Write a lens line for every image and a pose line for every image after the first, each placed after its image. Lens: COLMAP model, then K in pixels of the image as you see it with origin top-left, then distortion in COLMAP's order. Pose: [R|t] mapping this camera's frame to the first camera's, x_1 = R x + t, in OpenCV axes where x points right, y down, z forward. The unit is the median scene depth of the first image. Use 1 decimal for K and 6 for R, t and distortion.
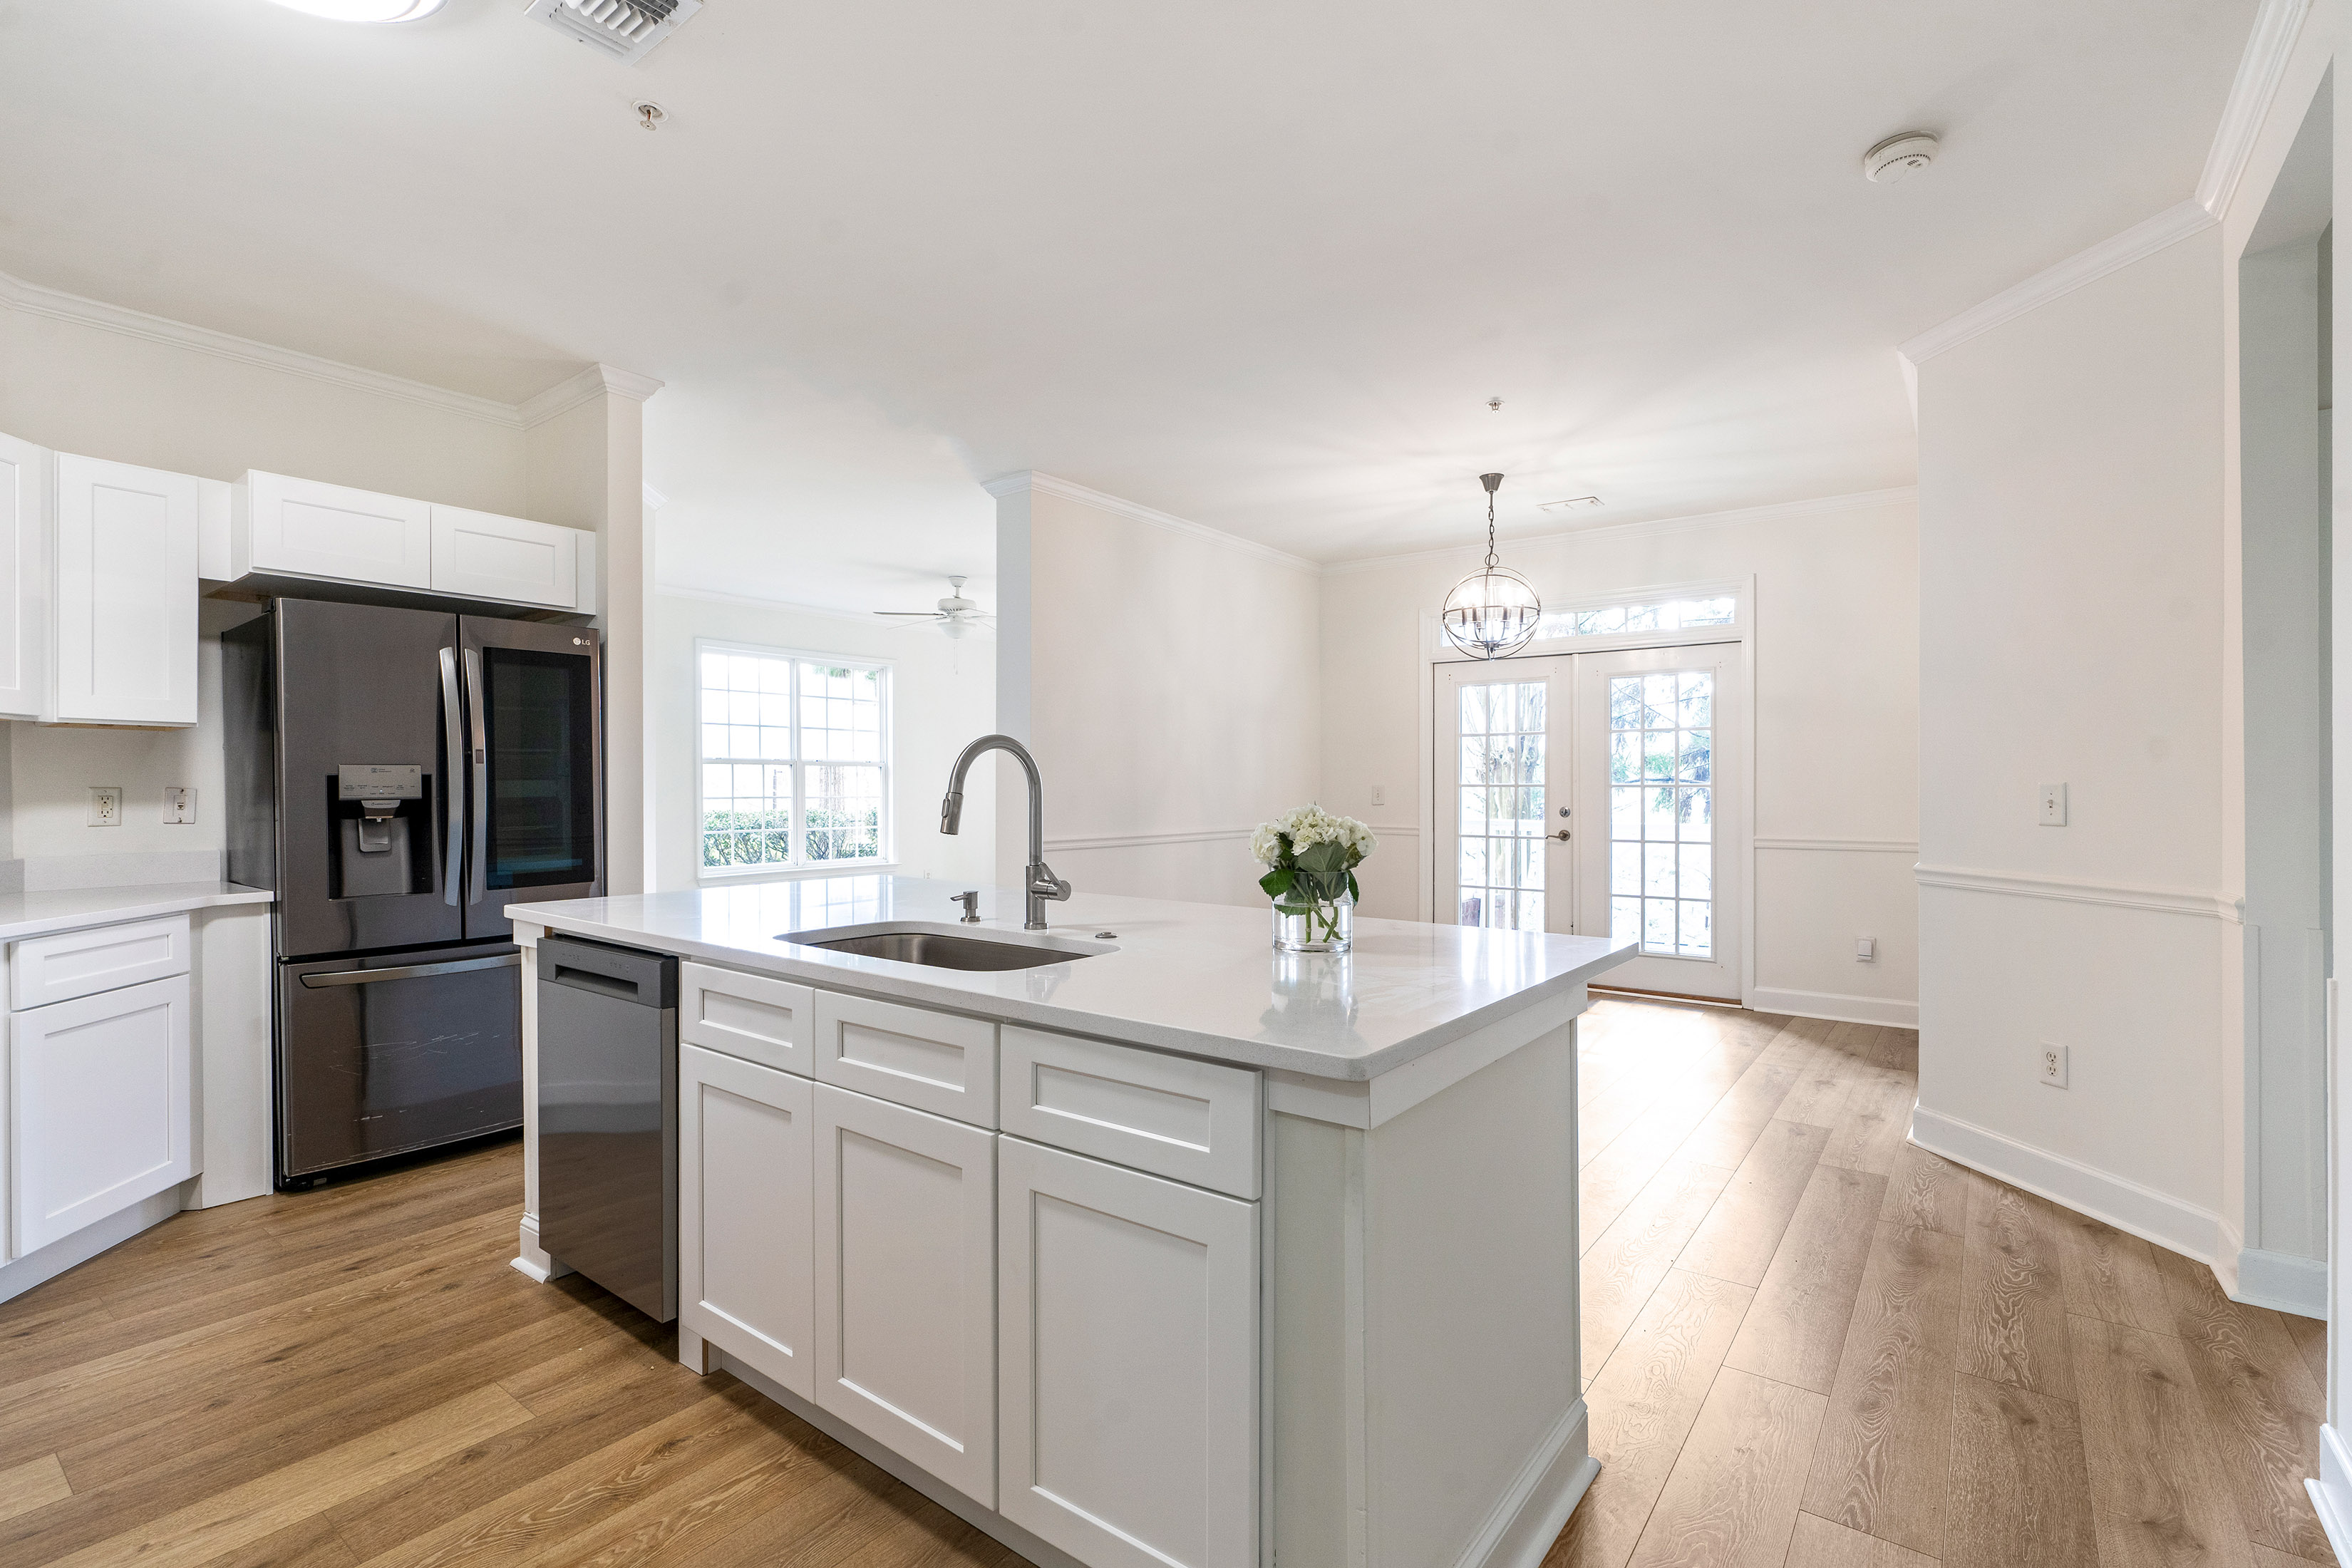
lens RADIAL K [[1100.0, 0, 1172.3], [0, 1100.0, 787.7], [0, 0, 1]] dist [-0.005661, 0.003264]
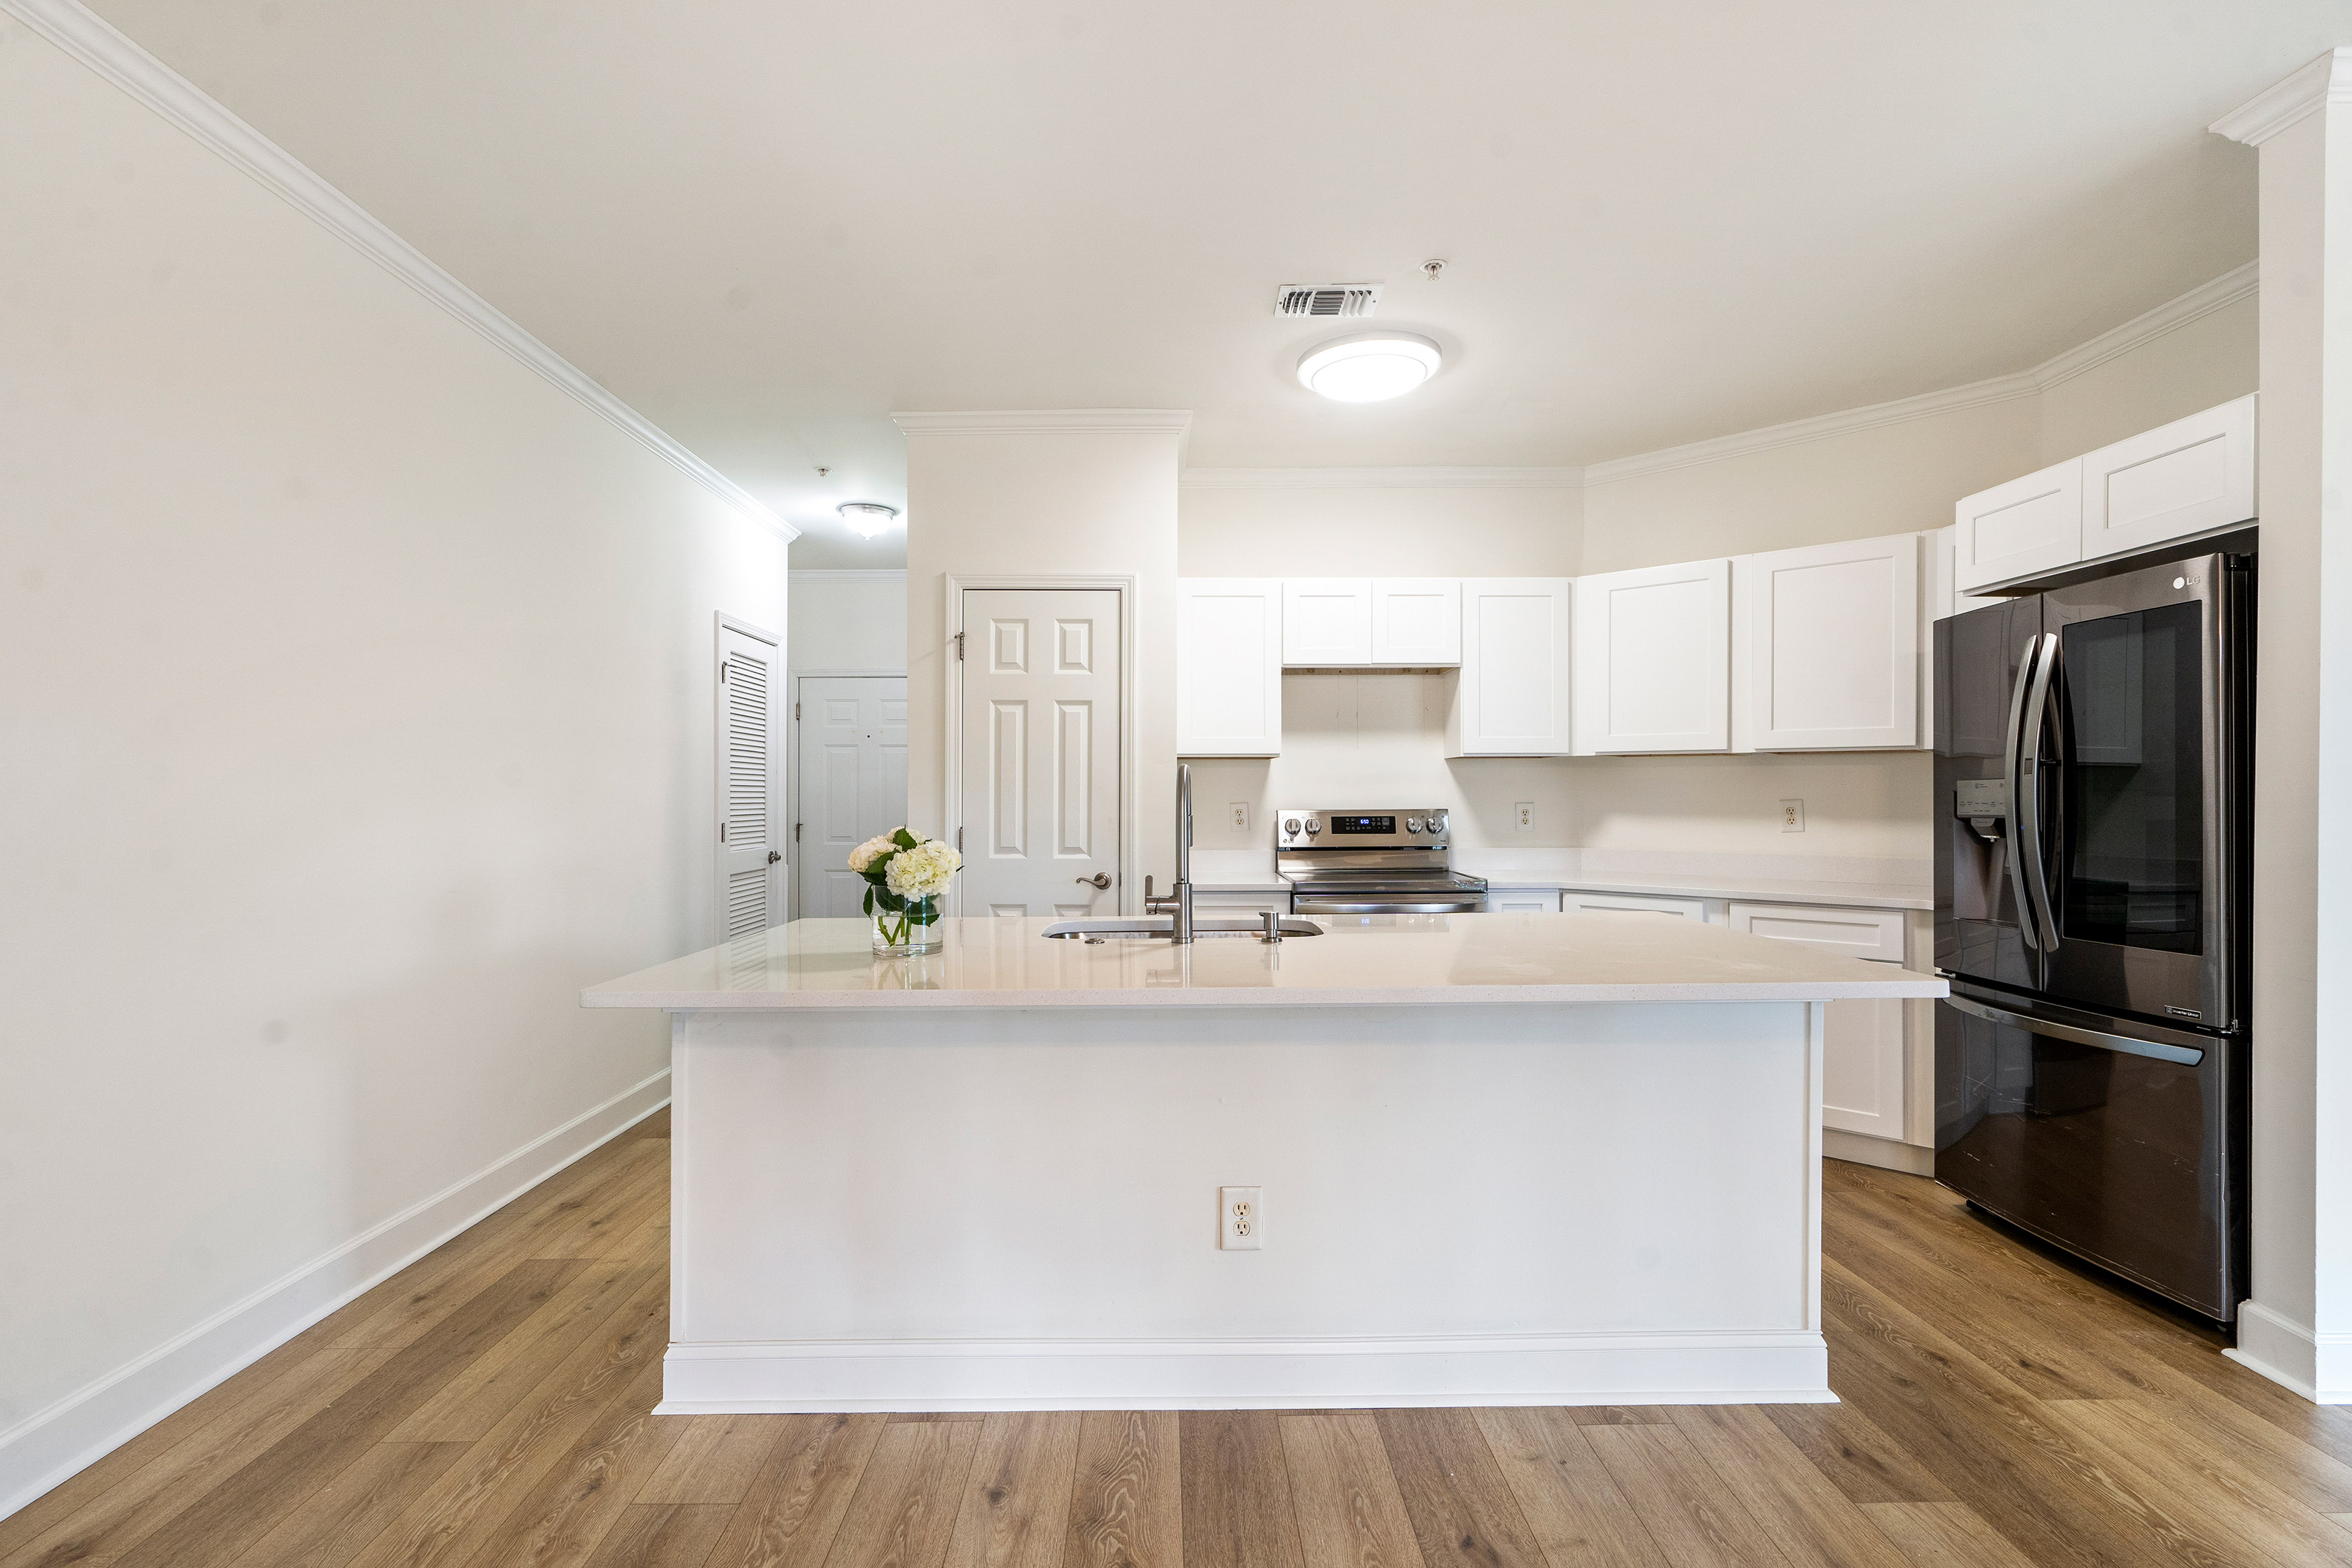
lens RADIAL K [[1100.0, 0, 1175.0], [0, 1100.0, 791.8], [0, 0, 1]] dist [-0.005661, 0.003264]
pose [[-0.789276, 0.003376, -0.614029, 0.204013], [0.005056, 0.999987, -0.001001, -0.007381], [0.614018, -0.003895, -0.789283, 0.710940]]
